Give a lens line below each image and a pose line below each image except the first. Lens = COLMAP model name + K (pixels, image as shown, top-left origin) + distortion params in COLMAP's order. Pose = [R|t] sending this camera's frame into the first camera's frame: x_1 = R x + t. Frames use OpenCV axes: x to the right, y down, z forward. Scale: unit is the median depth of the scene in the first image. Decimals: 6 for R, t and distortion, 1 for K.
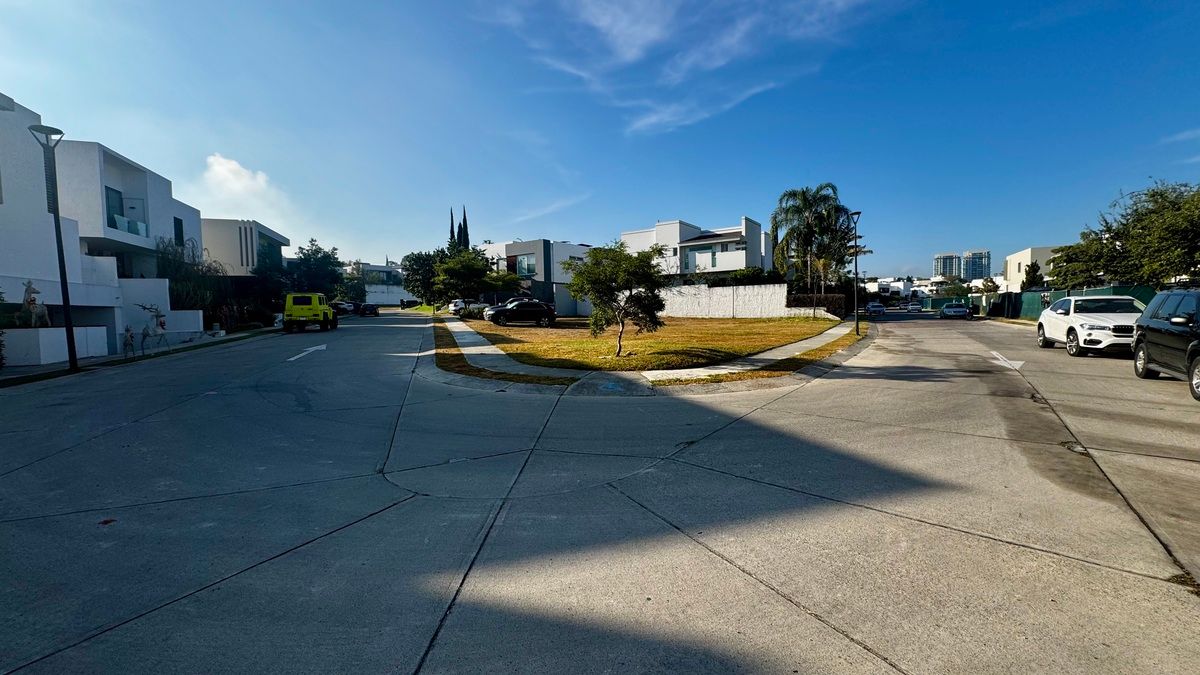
lens RADIAL K [[479.2, 0, 600.0], [0, 479.2, 337.5], [0, 0, 1]] dist [-0.002762, 0.000666]
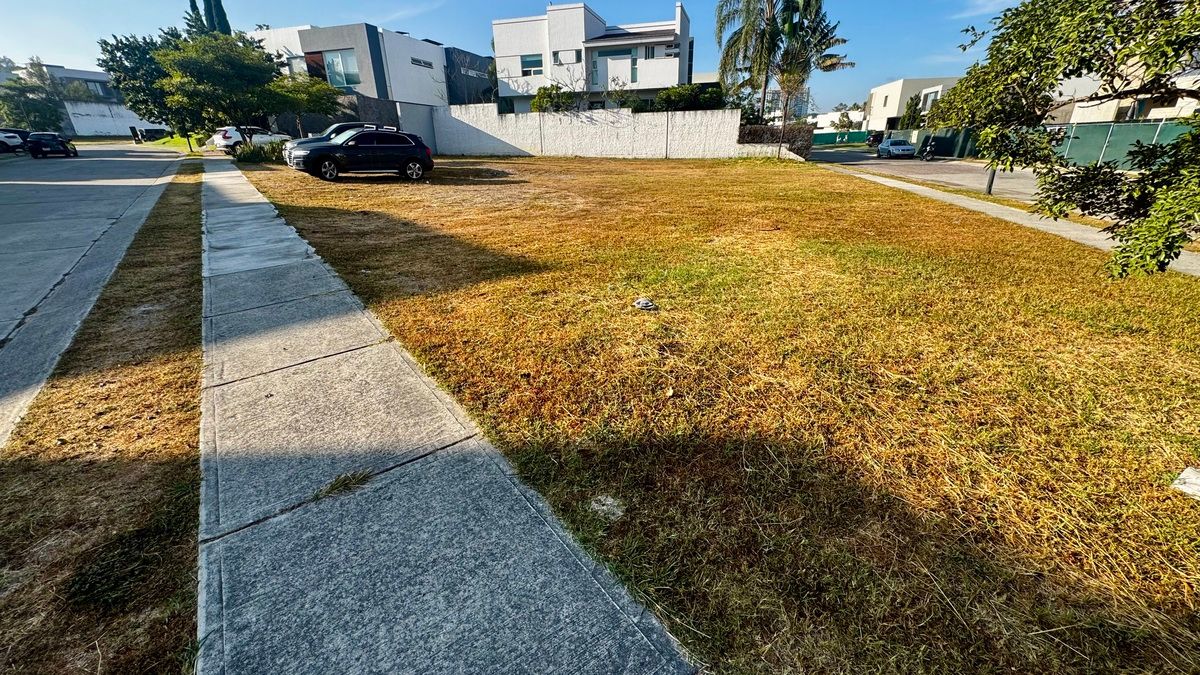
lens RADIAL K [[479.2, 0, 600.0], [0, 479.2, 337.5], [0, 0, 1]] dist [-0.002762, 0.000666]
pose [[0.950713, -0.112392, 0.288986, -0.068775], [0.014166, 0.946766, 0.321611, -0.018629], [-0.309748, -0.301666, 0.901695, 0.284226]]
